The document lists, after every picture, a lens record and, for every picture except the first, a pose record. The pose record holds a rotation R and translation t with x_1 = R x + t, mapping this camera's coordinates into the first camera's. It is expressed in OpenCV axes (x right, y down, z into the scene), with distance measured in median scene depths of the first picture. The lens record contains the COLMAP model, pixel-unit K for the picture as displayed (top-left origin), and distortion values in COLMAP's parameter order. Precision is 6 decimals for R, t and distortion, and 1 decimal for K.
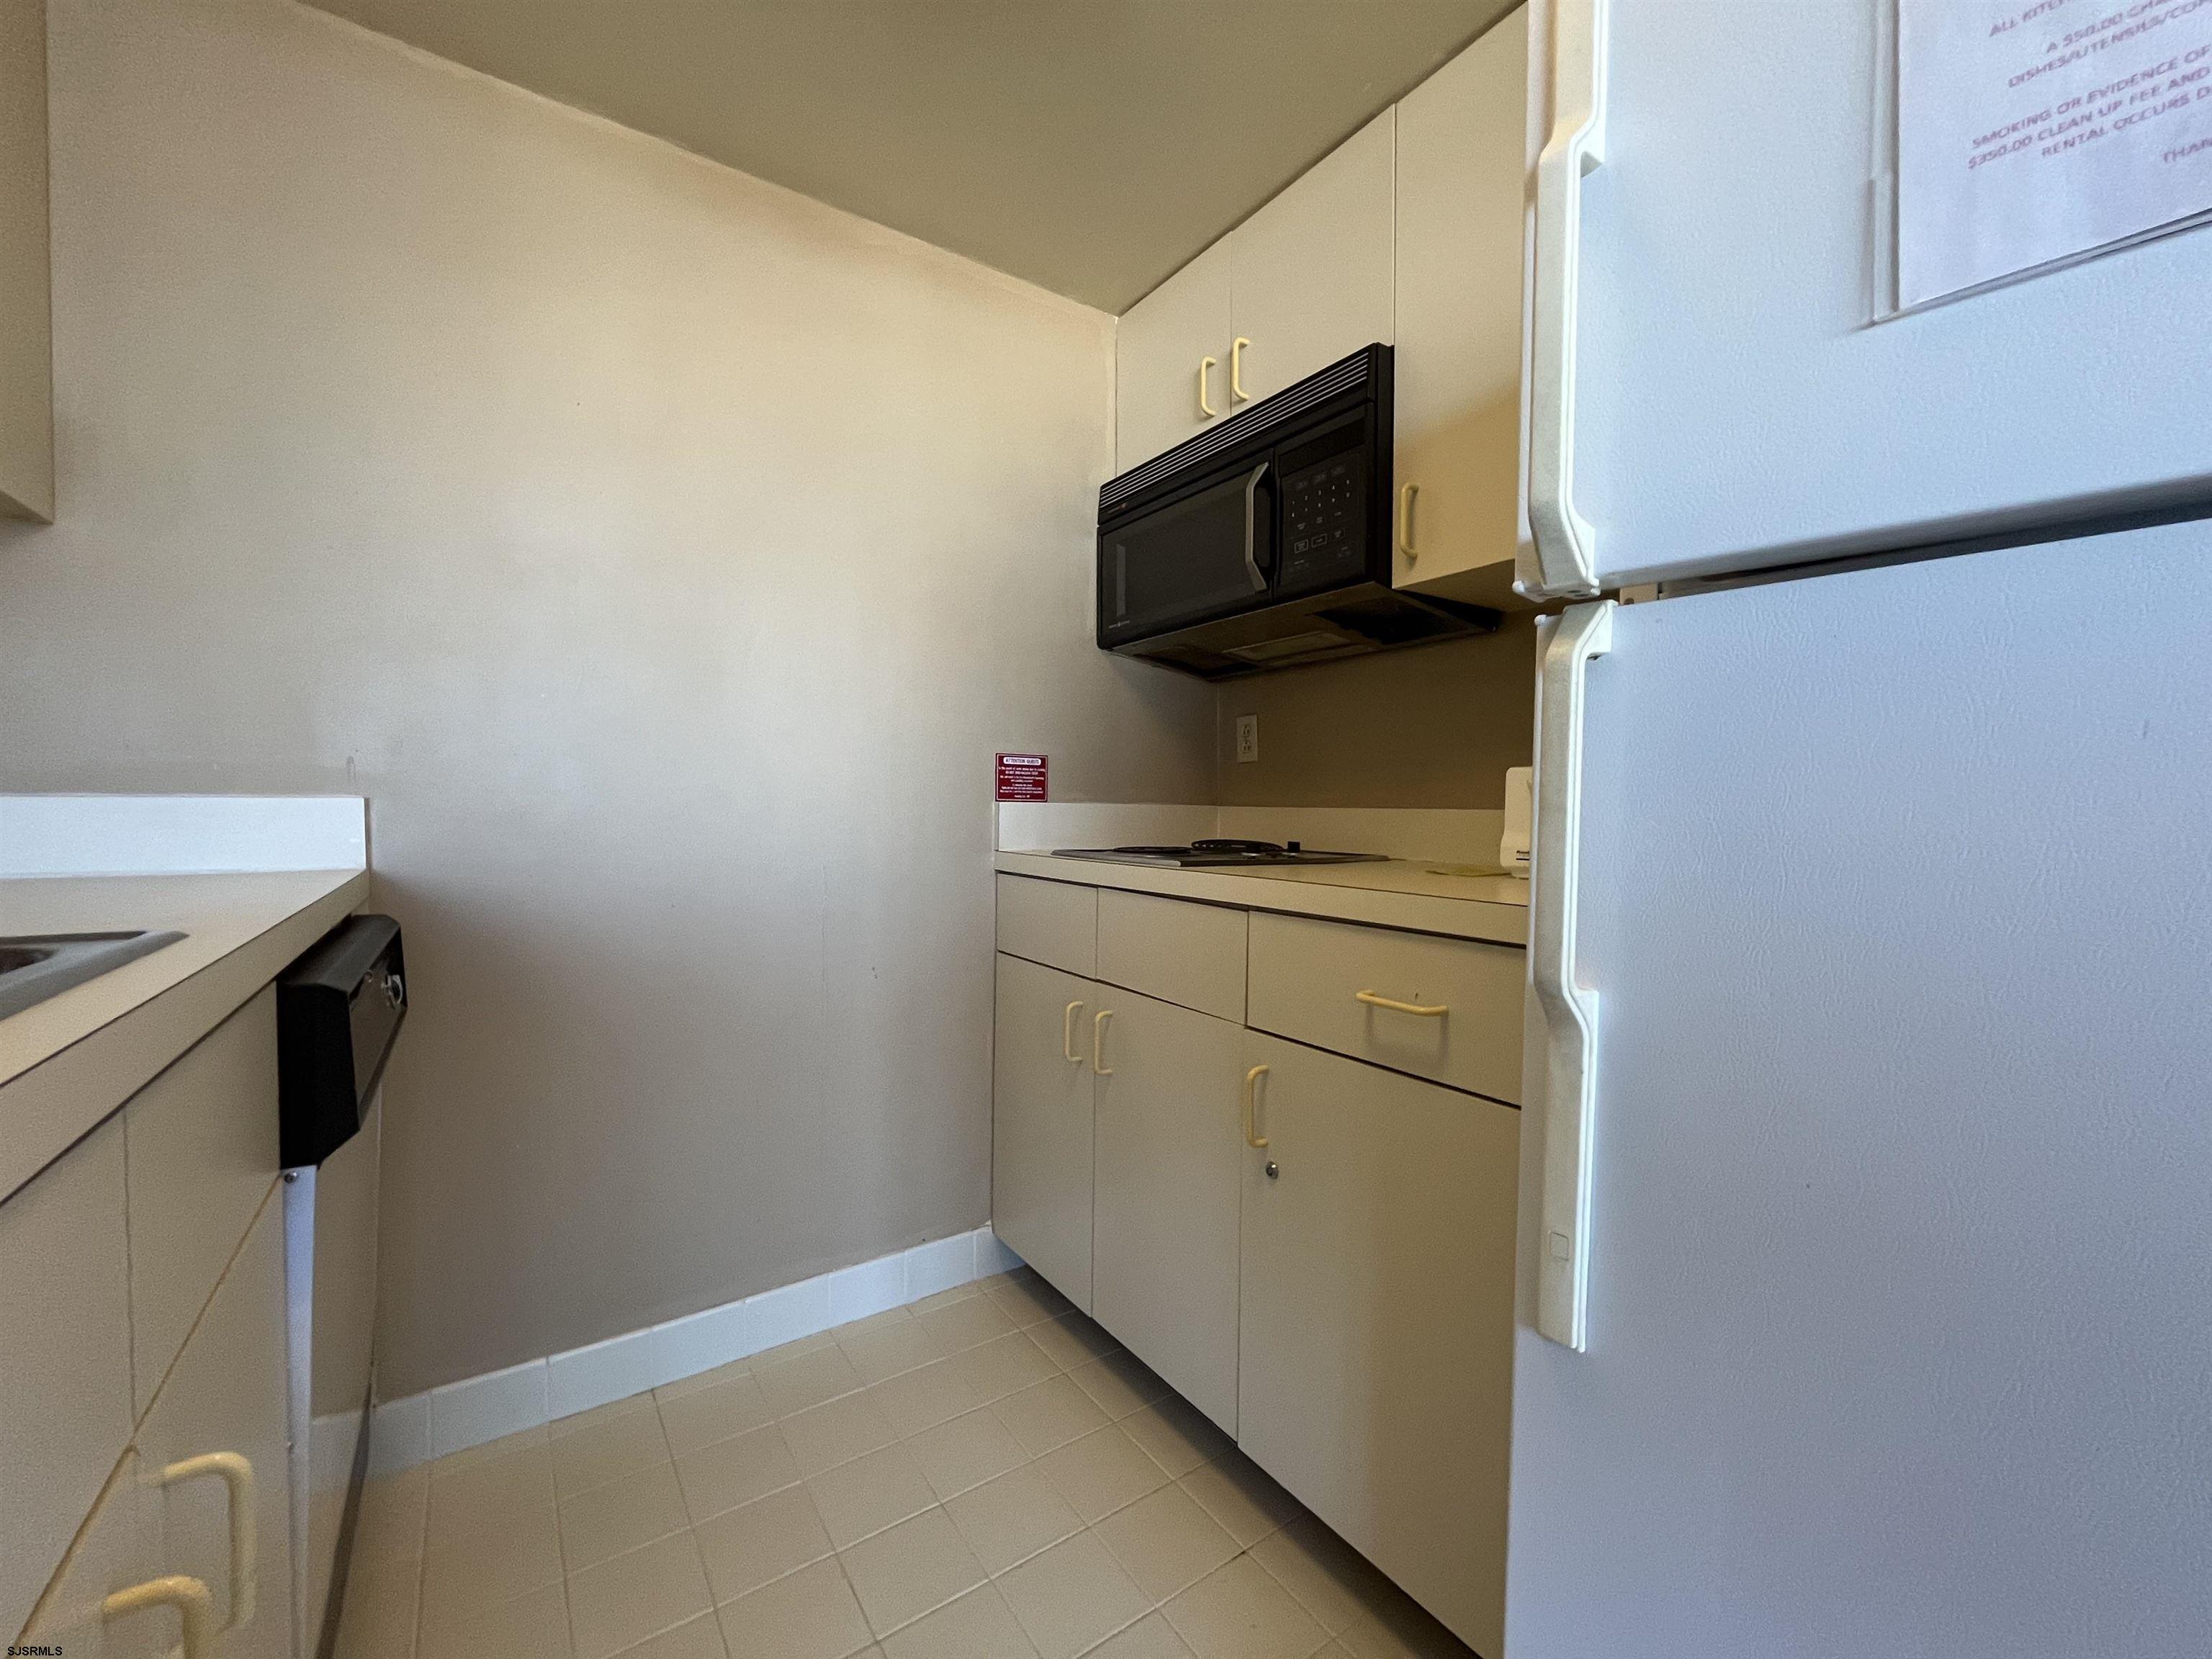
lens RADIAL K [[896.3, 0, 1102.5], [0, 896.3, 835.3], [0, 0, 1]] dist [-0.003607, -0.000425]
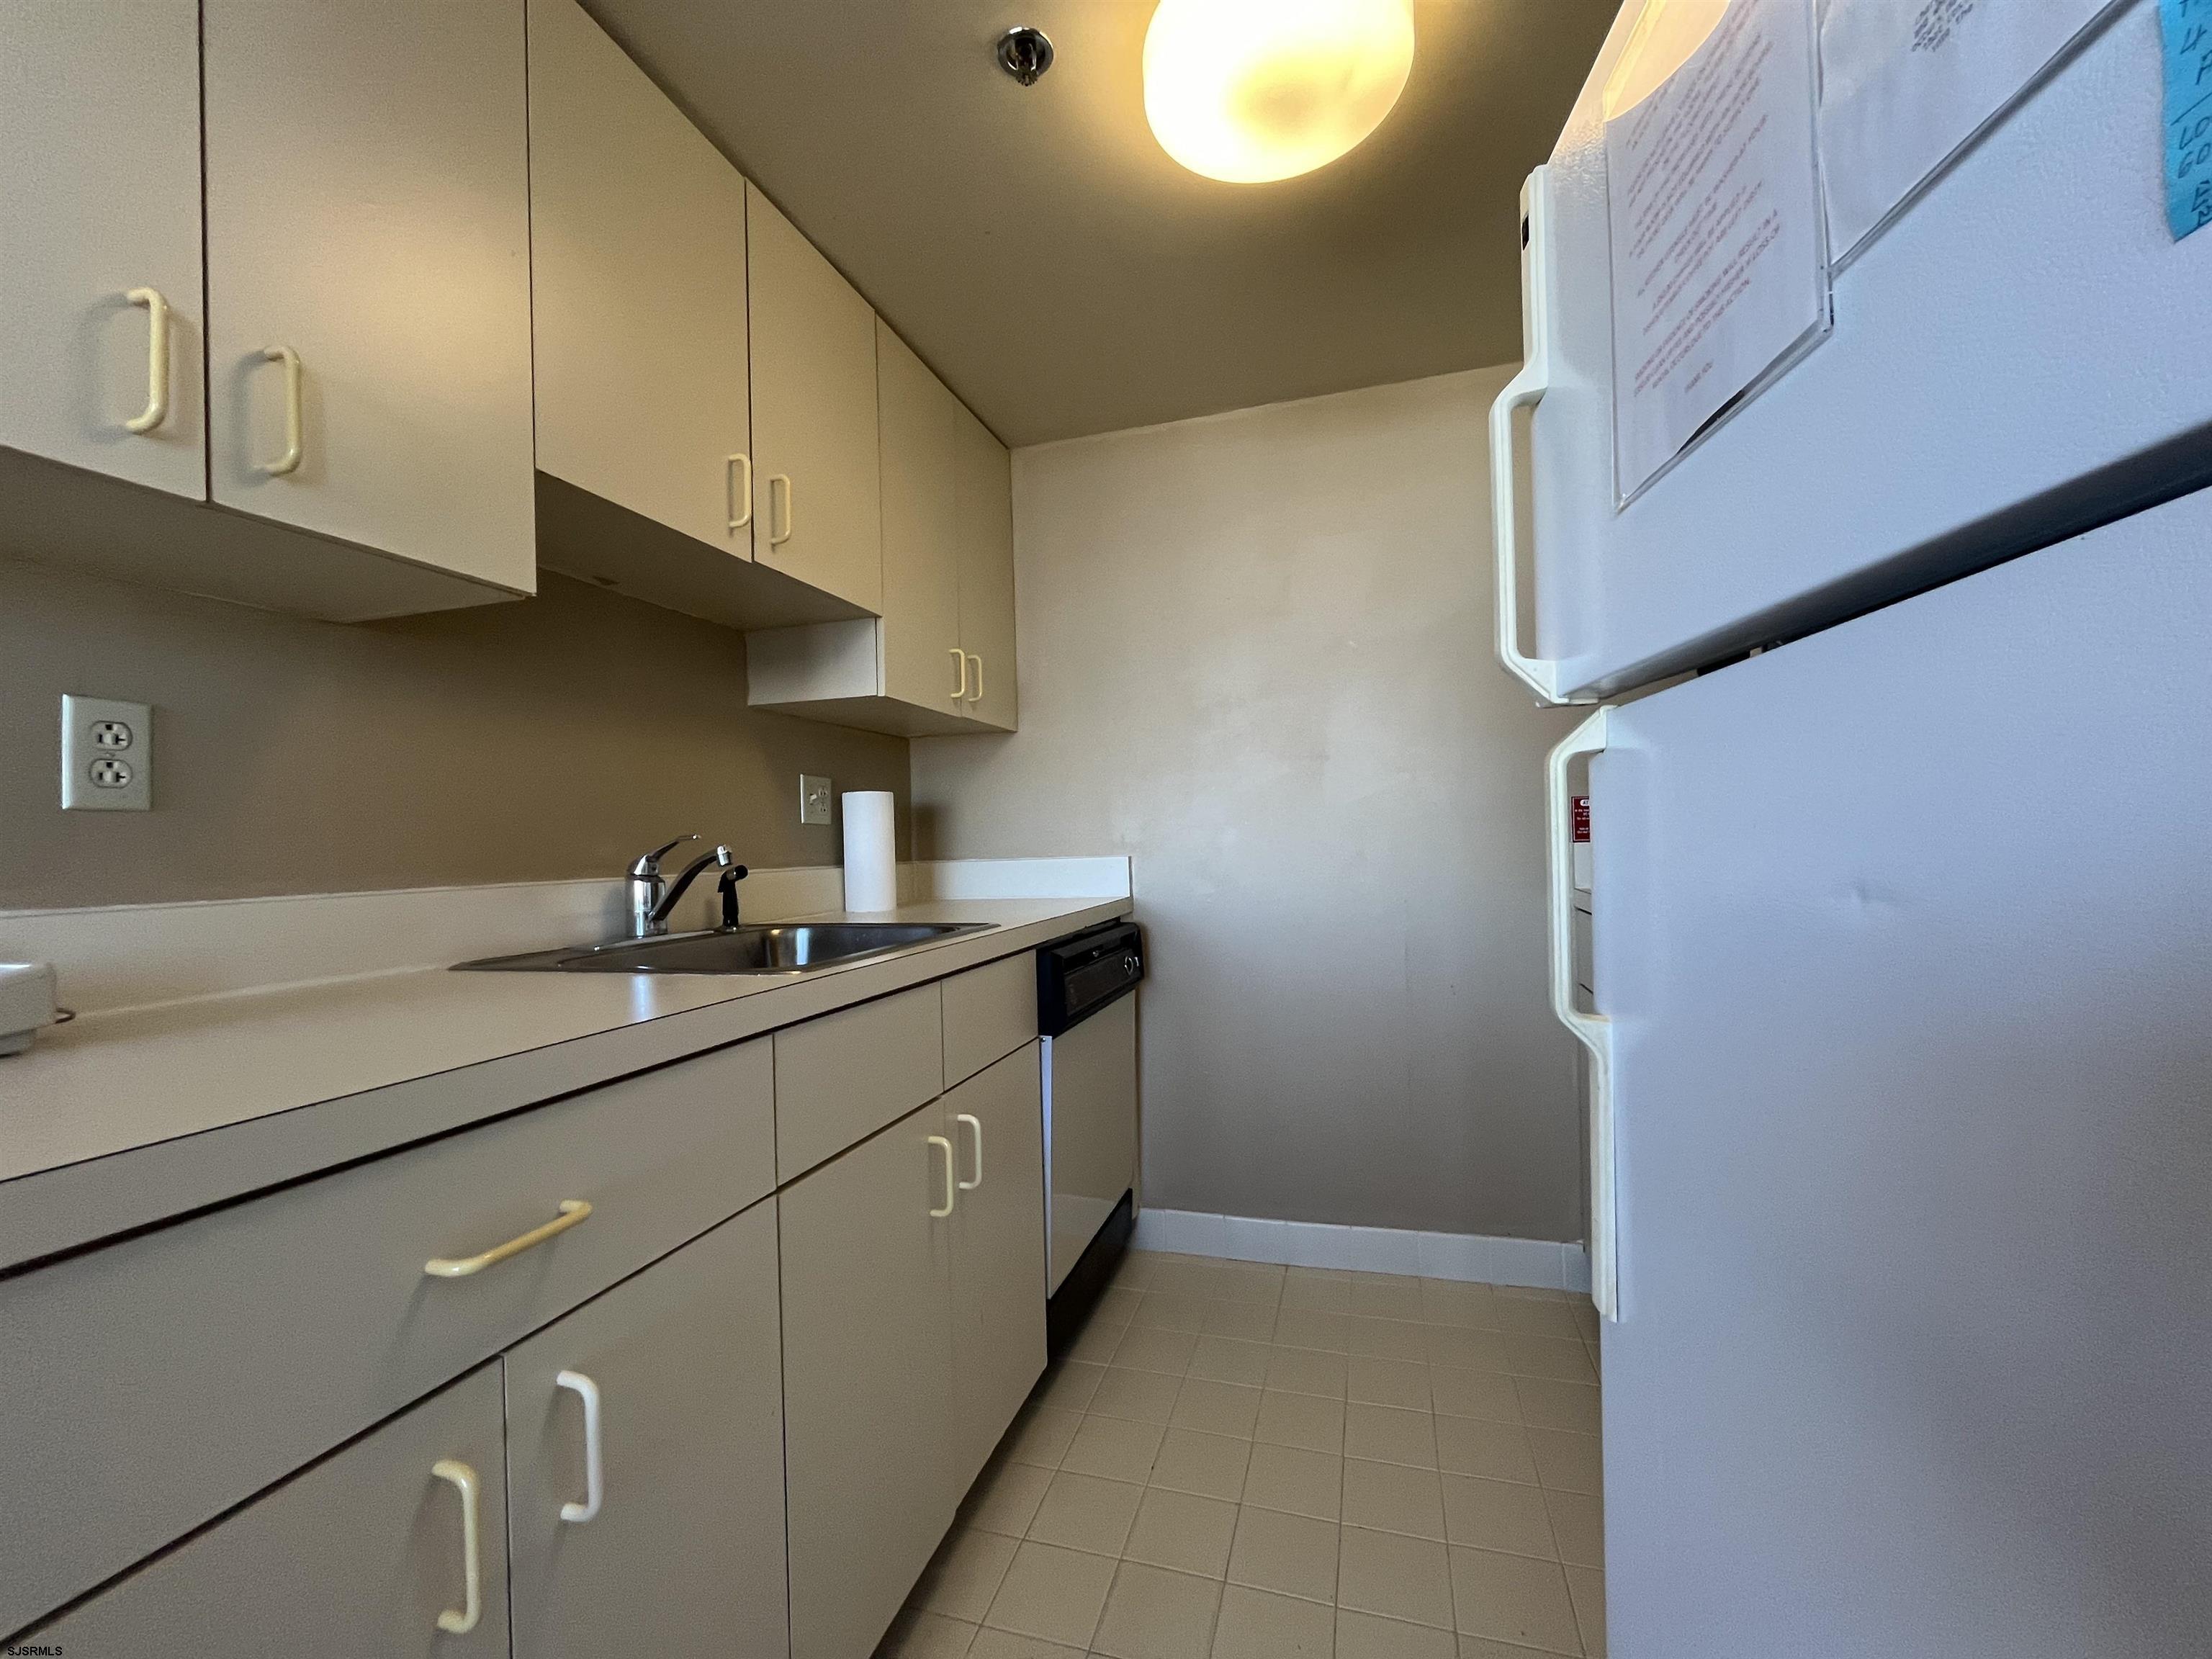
lens RADIAL K [[896.3, 0, 1102.5], [0, 896.3, 835.3], [0, 0, 1]] dist [-0.003607, -0.000425]
pose [[0.622478, -0.034513, -0.781876, 0.580553], [0.011998, 0.999331, -0.034560, -0.024659], [0.782546, 0.012132, 0.622475, -0.162974]]
